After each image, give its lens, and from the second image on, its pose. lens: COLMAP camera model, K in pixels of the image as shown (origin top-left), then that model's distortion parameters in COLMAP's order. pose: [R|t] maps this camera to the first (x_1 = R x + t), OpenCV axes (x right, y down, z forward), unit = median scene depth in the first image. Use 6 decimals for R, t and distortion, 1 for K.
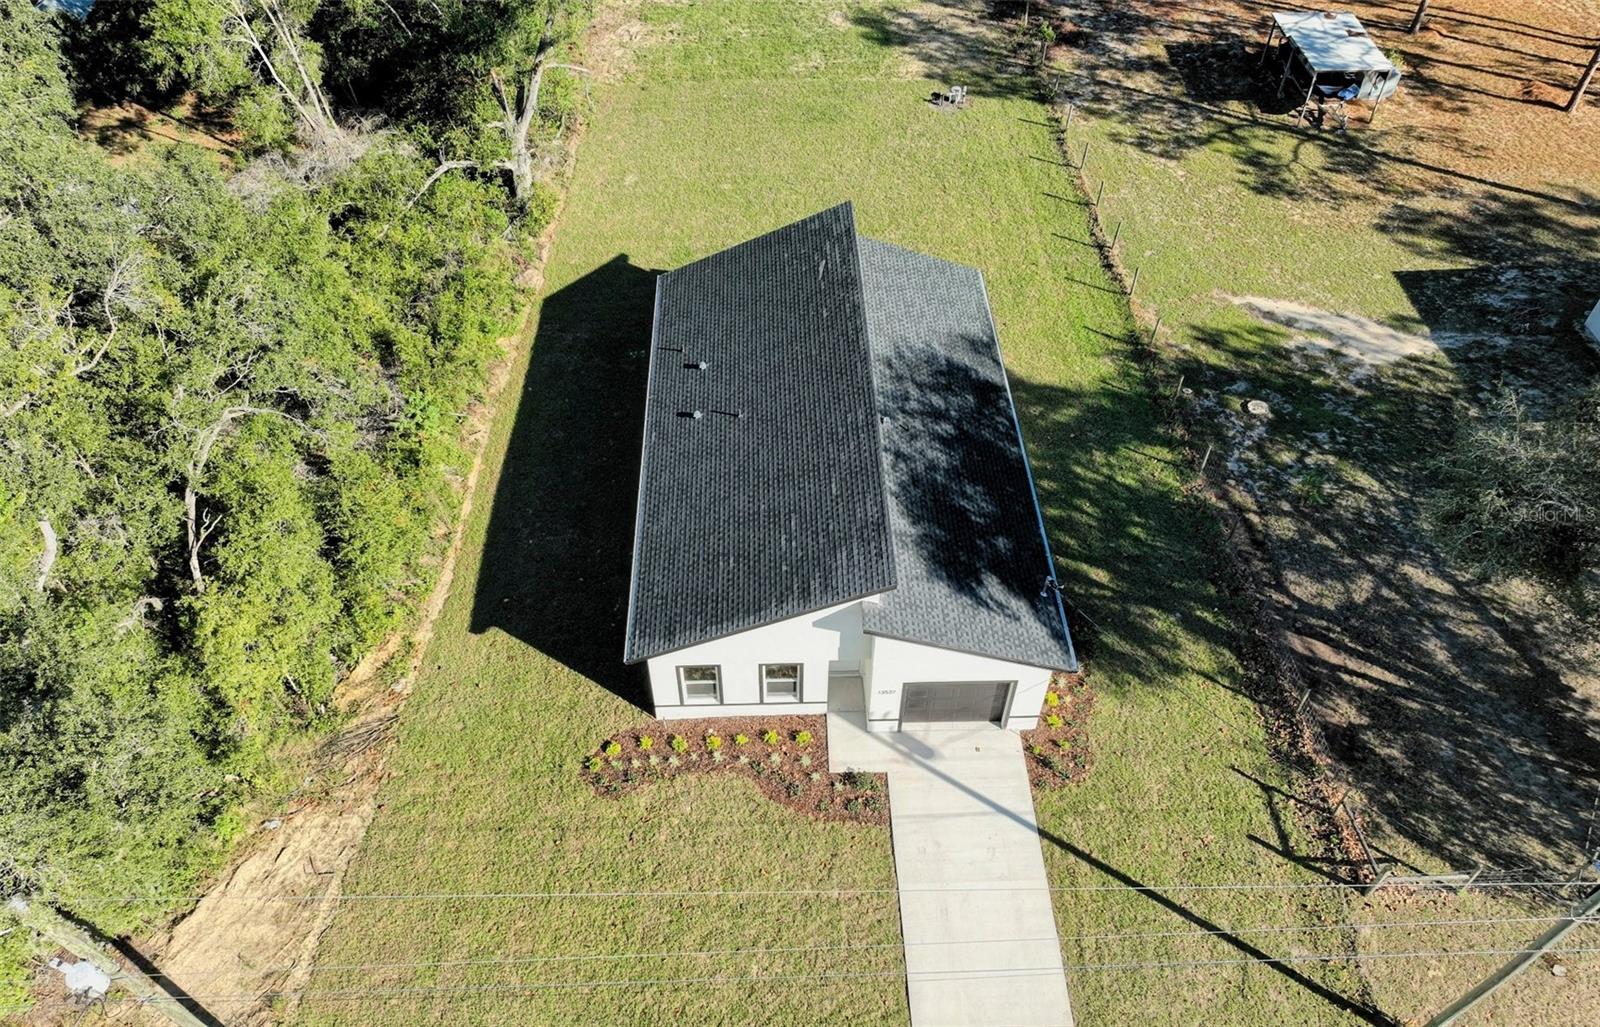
lens RADIAL K [[1119.1, 0, 799.0], [0, 1119.1, 597.6], [0, 0, 1]] dist [-0.005139, 0.019985]
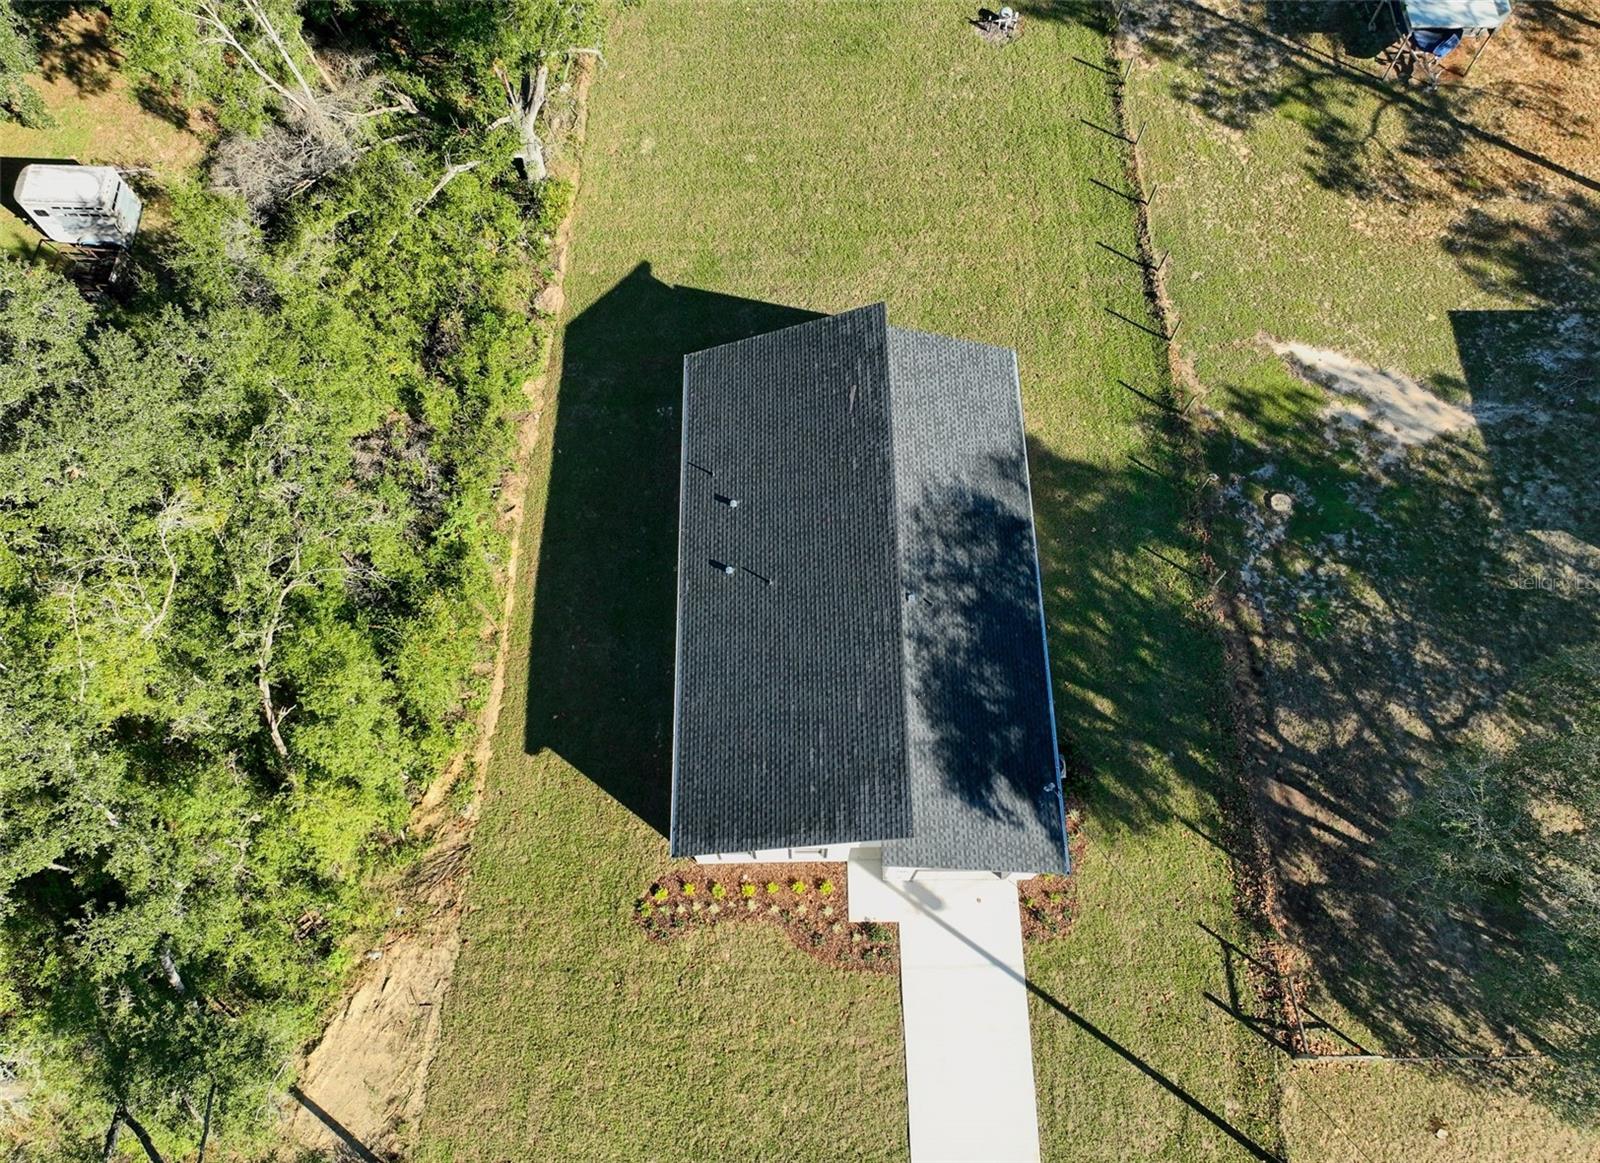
lens RADIAL K [[1122.2, 0, 797.6], [0, 1122.2, 595.1], [0, 0, 1]] dist [-0.003375, 0.016813]
pose [[0.999824, 0.013705, -0.012788, -0.013802], [-0.009033, 0.950062, 0.311930, -0.461779], [0.016424, -0.311759, 0.950019, 0.003470]]
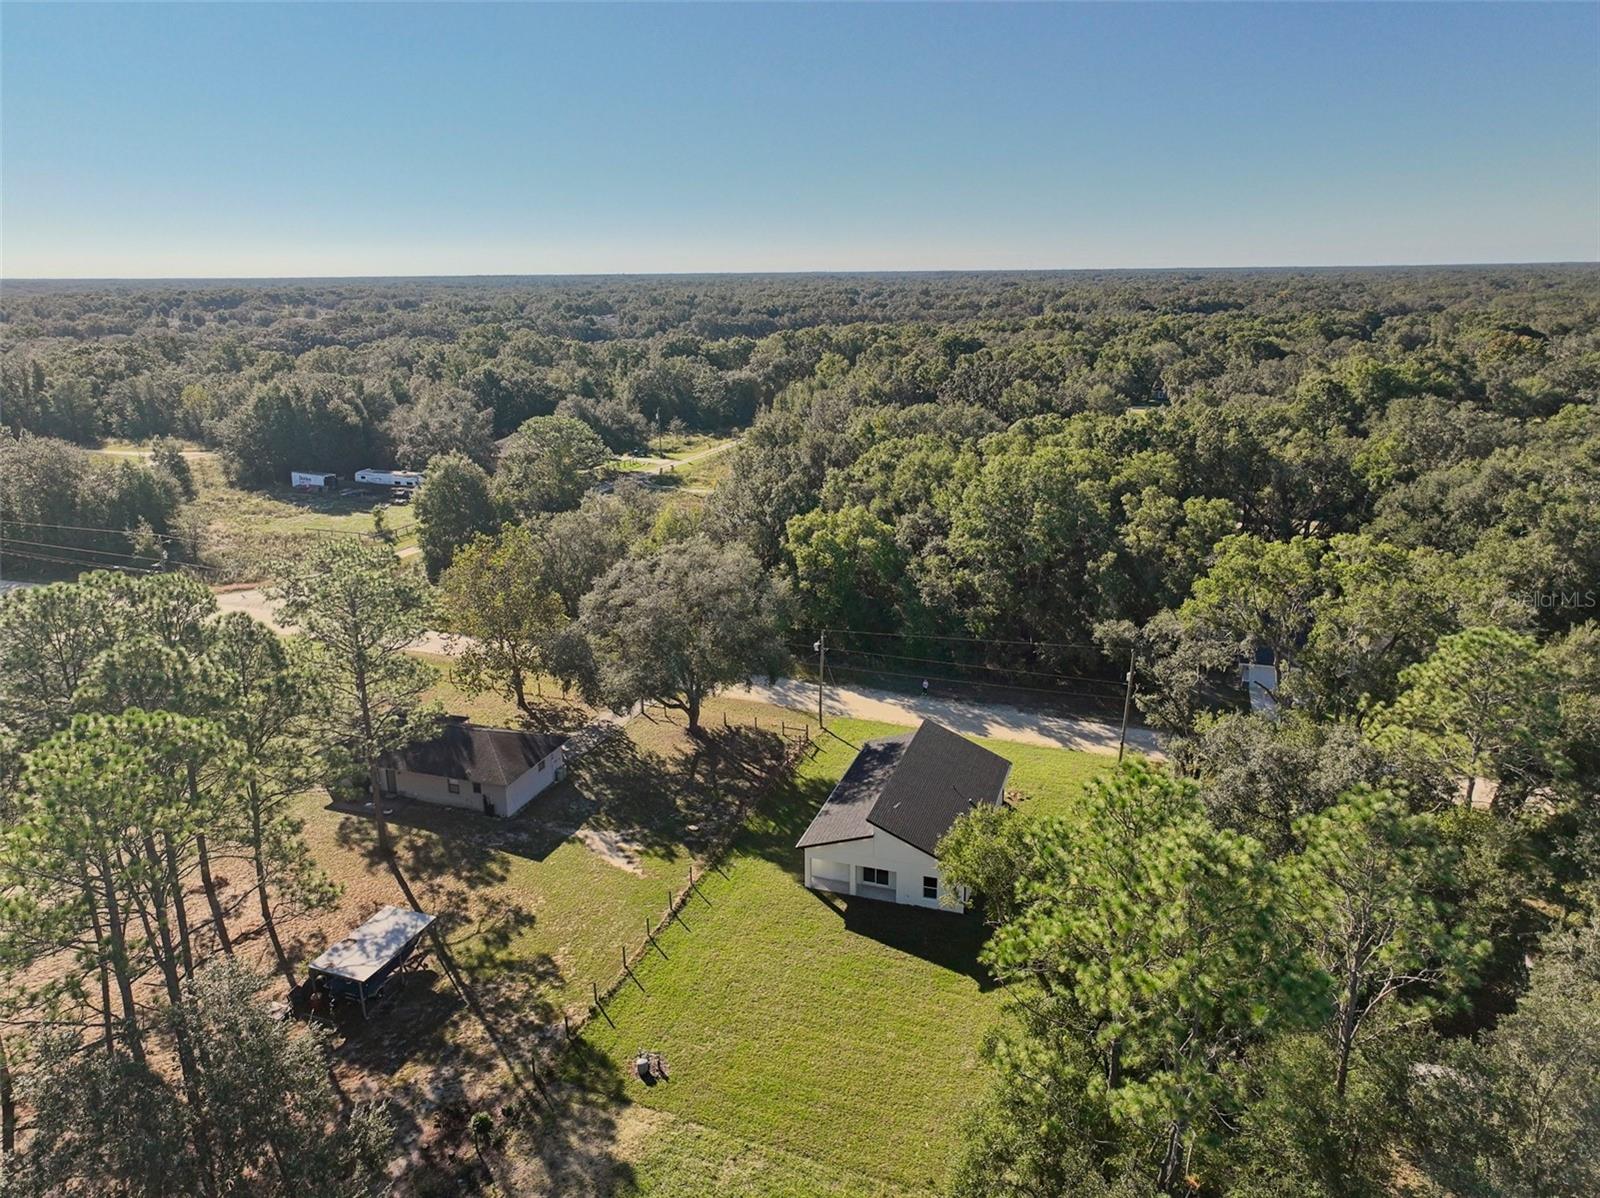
lens RADIAL K [[1122.9, 0, 803.1], [0, 1122.9, 596.5], [0, 0, 1]] dist [0.000256, 0.015038]
pose [[-0.939874, -0.099425, 0.326730, -0.469484], [0.255808, 0.428902, 0.866375, -2.382109], [-0.226274, 0.897863, -0.377680, 1.548062]]
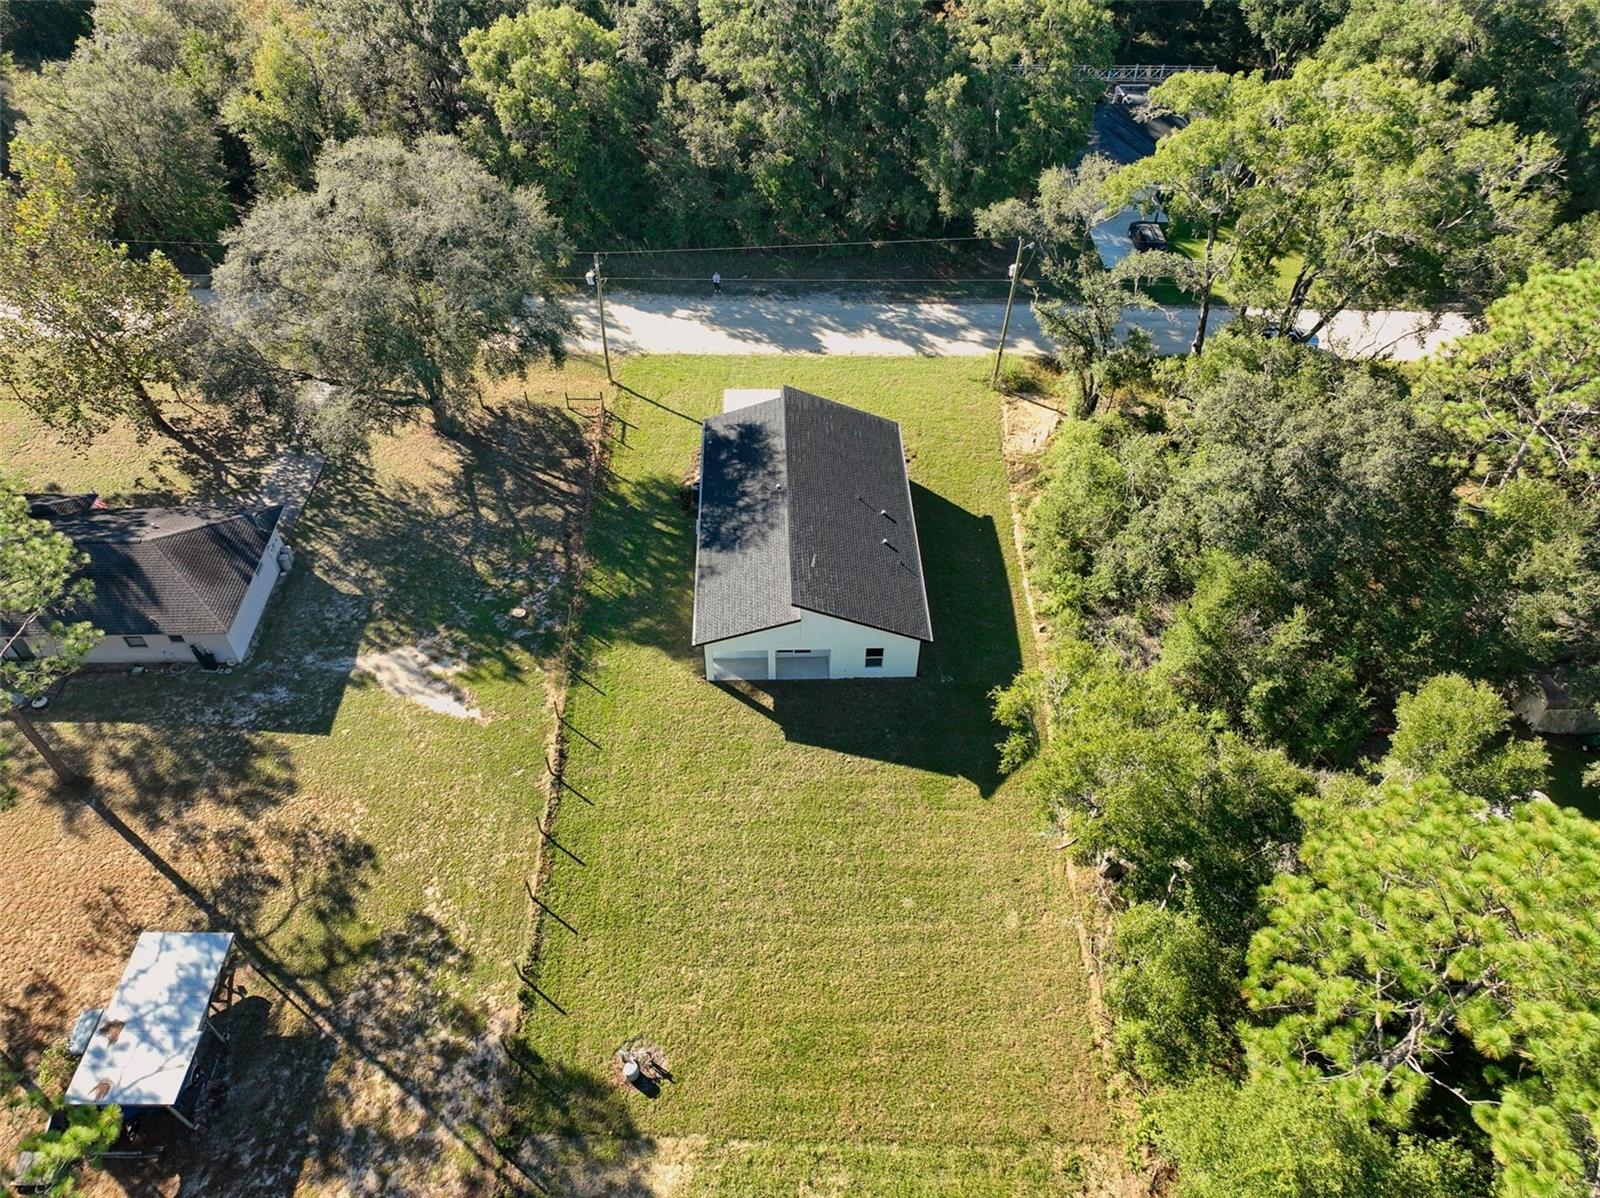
lens RADIAL K [[1122.9, 0, 801.1], [0, 1122.9, 594.0], [0, 0, 1]] dist [0.000256, 0.015038]
pose [[-0.999943, -0.007579, -0.007567, 0.050396], [-0.006927, -0.081218, 0.996672, -1.906517], [-0.008168, 0.996668, 0.081160, 0.974998]]
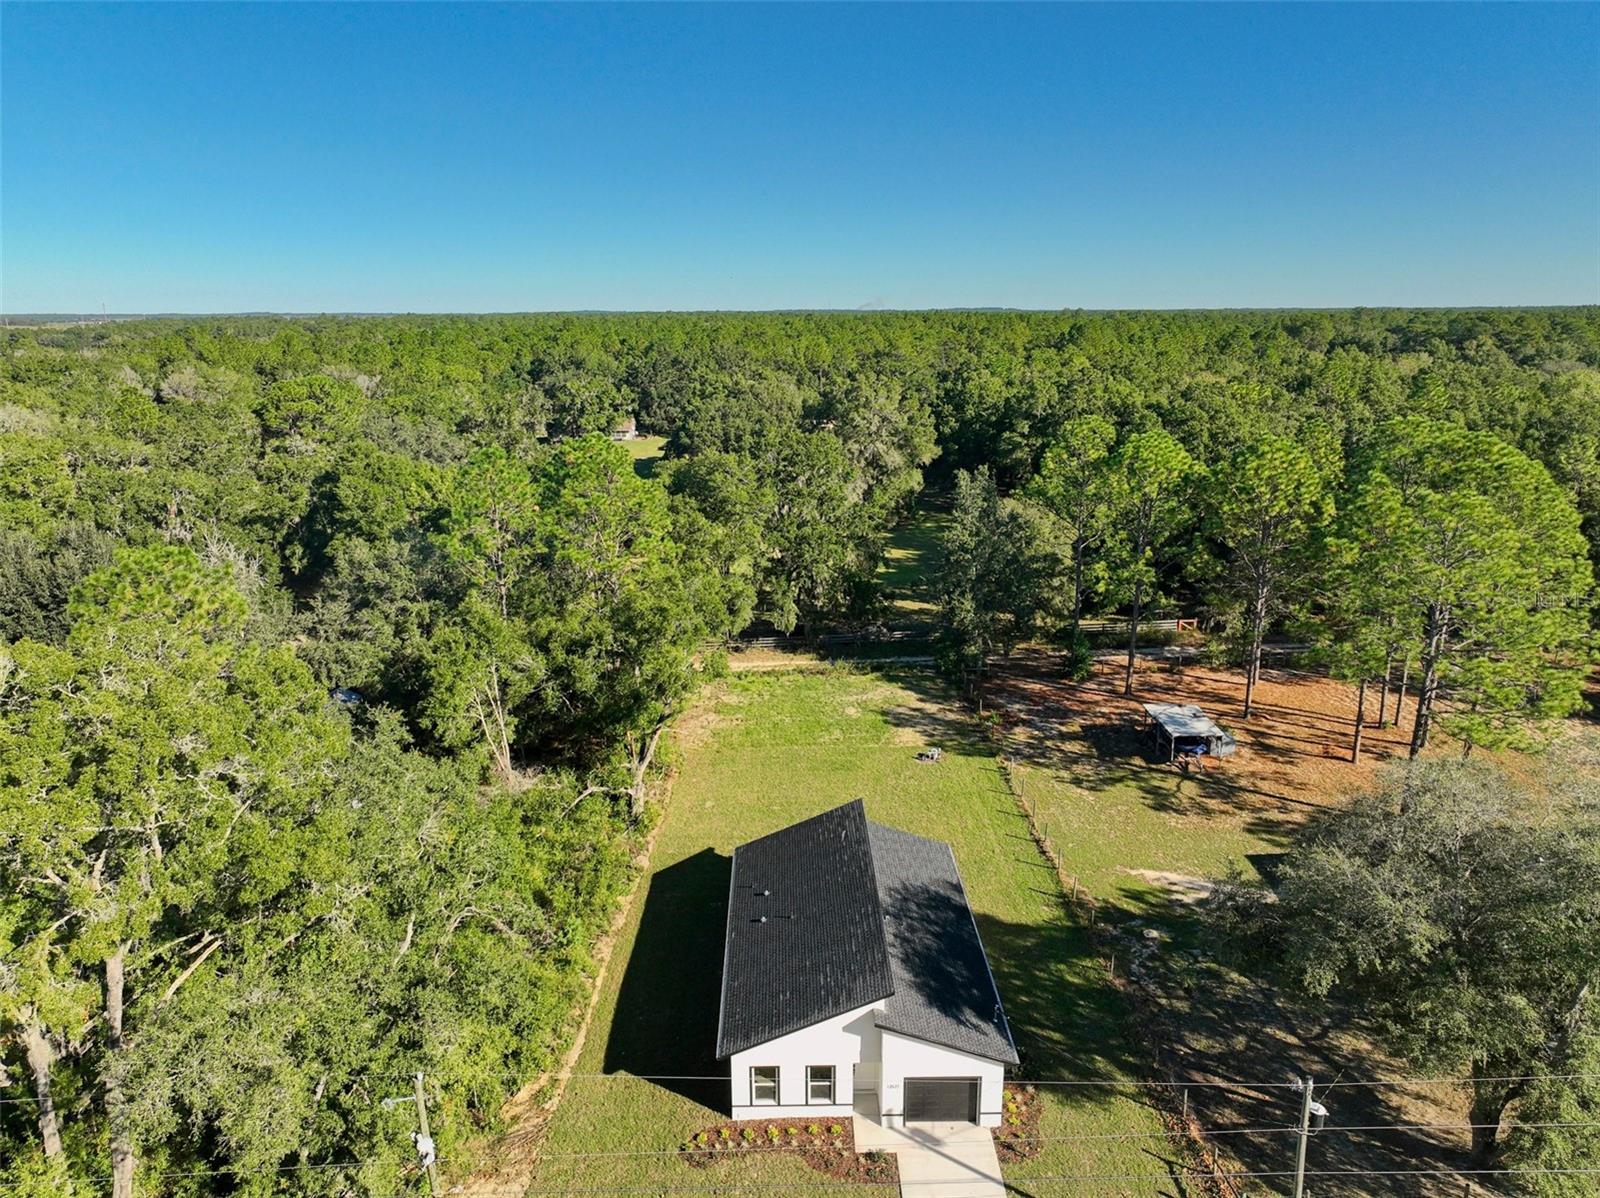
lens RADIAL K [[1122.9, 0, 797.5], [0, 1122.9, 592.0], [0, 0, 1]] dist [0.000256, 0.015038]
pose [[0.999816, -0.005133, -0.018495, -0.013688], [-0.006465, 0.817214, -0.576298, 0.348146], [0.018072, 0.576311, 0.817030, -0.496793]]
